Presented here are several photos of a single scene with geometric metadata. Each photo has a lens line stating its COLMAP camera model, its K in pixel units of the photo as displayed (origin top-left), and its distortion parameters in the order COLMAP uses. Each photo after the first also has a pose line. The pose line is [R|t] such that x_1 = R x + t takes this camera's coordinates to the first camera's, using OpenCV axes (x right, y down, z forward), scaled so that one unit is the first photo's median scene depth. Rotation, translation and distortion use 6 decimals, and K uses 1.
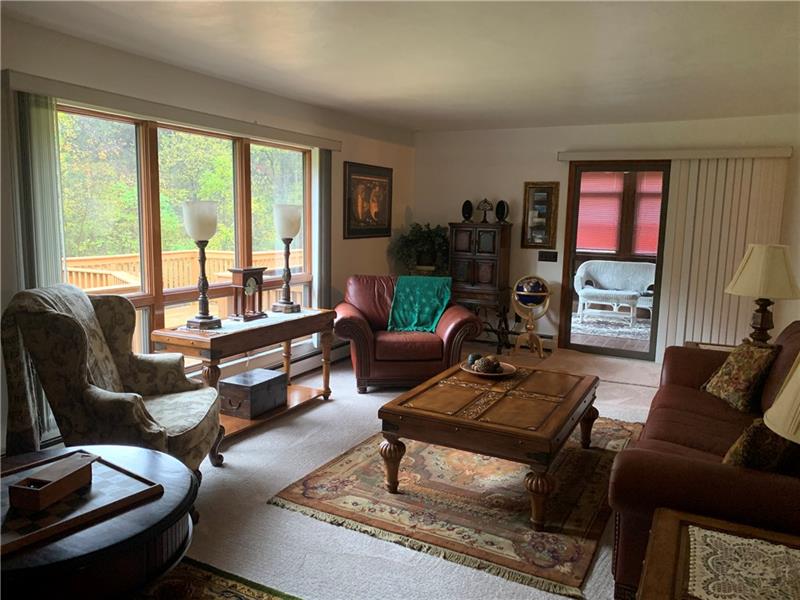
lens RADIAL K [[611.6, 0, 402.1], [0, 611.6, 299.4], [0, 0, 1]] dist [0.036829, -0.039909]
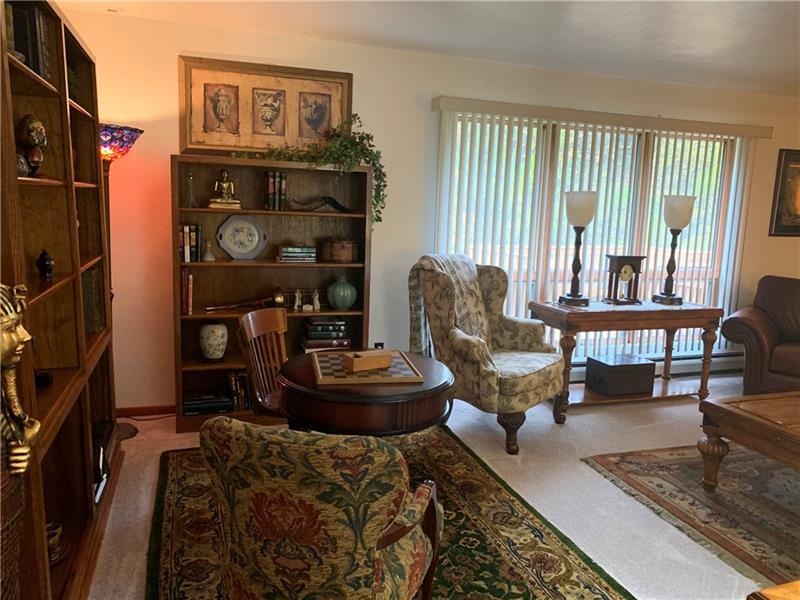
lens RADIAL K [[611.6, 0, 398.9], [0, 611.6, 301.4], [0, 0, 1]] dist [0.036829, -0.039909]
pose [[0.717490, 0.109931, -0.687840, 0.271690], [-0.112192, 0.992814, 0.041644, 0.035872], [0.687475, 0.047291, 0.724667, -0.044054]]
